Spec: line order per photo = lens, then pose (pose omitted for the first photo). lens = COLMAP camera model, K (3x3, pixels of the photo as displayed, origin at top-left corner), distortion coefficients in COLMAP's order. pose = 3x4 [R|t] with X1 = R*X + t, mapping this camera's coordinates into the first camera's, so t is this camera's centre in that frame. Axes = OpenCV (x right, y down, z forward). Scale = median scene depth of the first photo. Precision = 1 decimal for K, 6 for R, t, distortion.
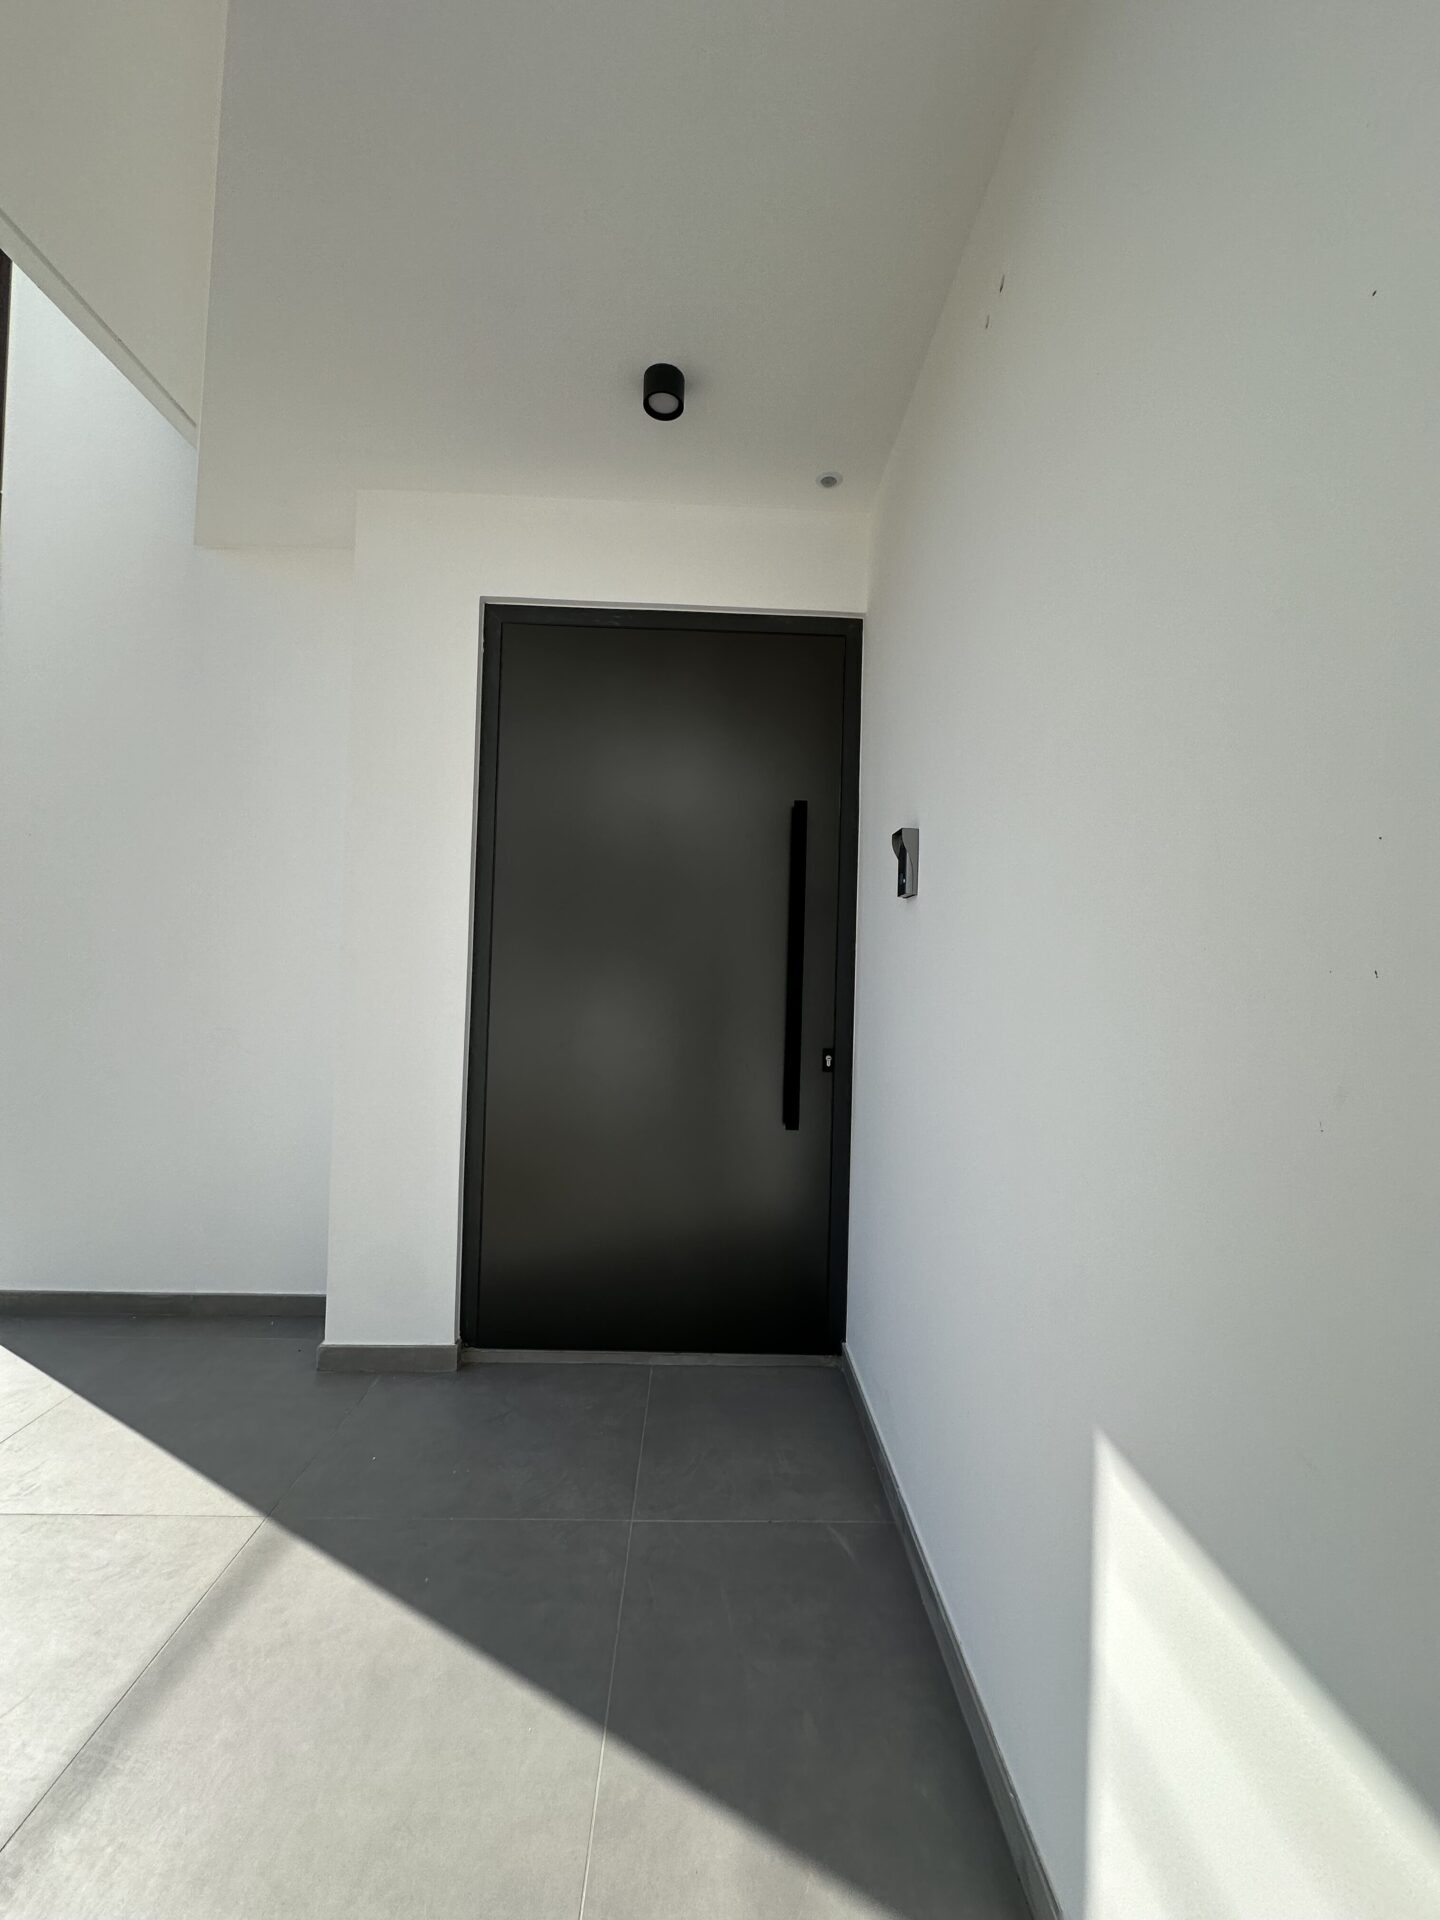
lens RADIAL K [[762.5, 0, 720.1], [0, 762.5, 962.7], [0, 0, 1]] dist [-0.002860, 0.000202]
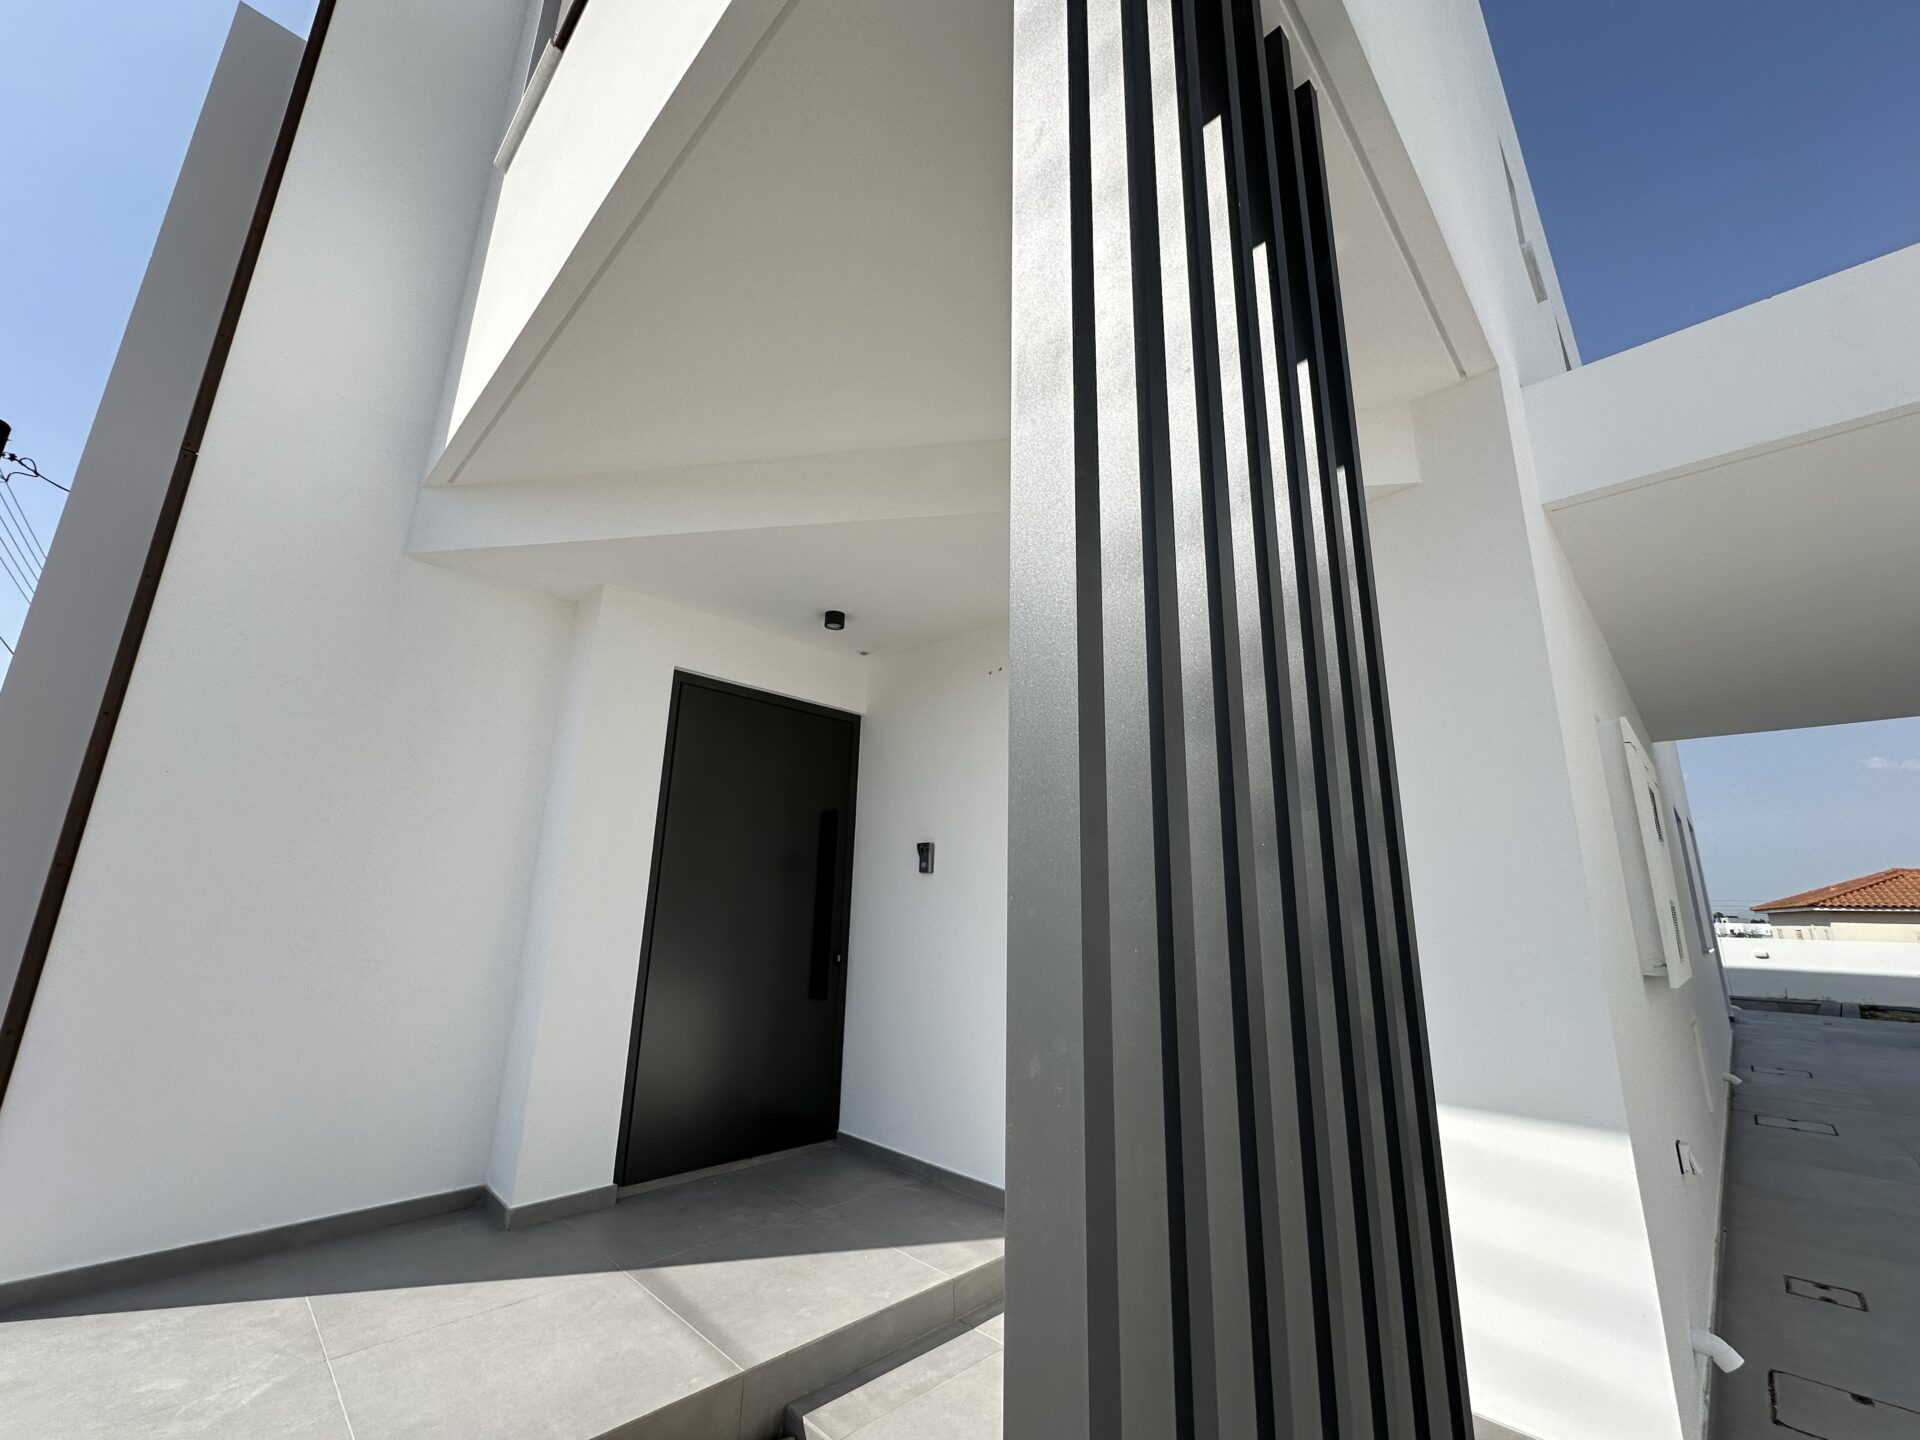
lens RADIAL K [[762.5, 0, 955.7], [0, 762.5, 716.4], [0, 0, 1]] dist [-0.002860, 0.000202]
pose [[0.716237, 0.158878, 0.679531, -0.979032], [-0.013476, 0.976706, -0.214156, -0.044012], [-0.697727, 0.144230, 0.701695, -0.530848]]
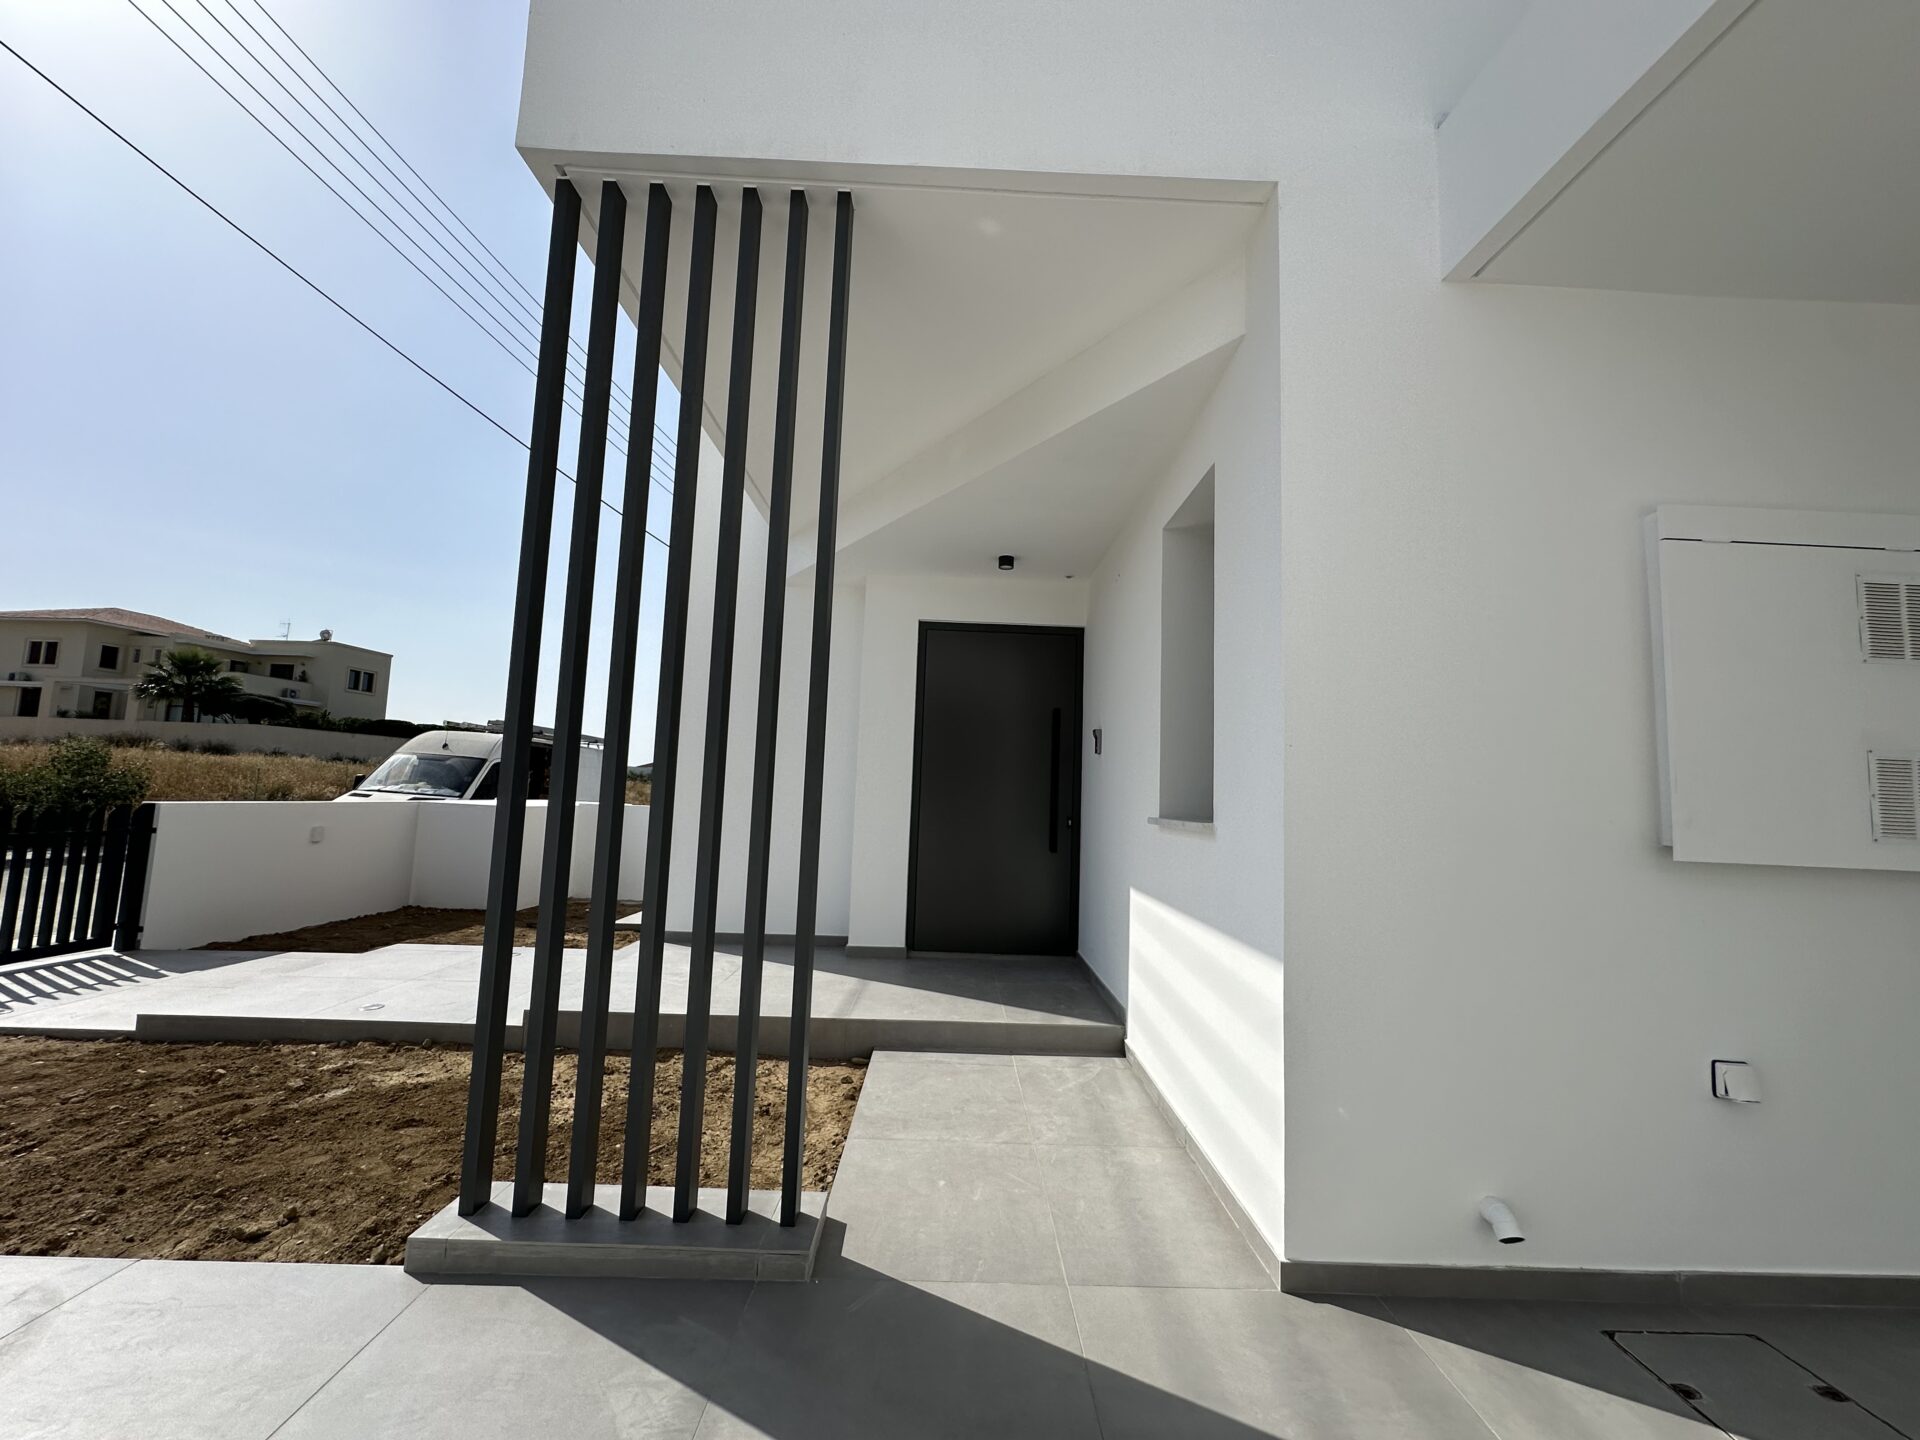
lens RADIAL K [[762.5, 0, 962.7], [0, 762.5, 718.3], [0, 0, 1]] dist [-0.002860, 0.000202]
pose [[0.999985, 0.005299, 0.001200, -0.183395], [-0.005183, 0.996618, -0.082016, 0.008080], [-0.001630, 0.082009, 0.996630, -1.304636]]
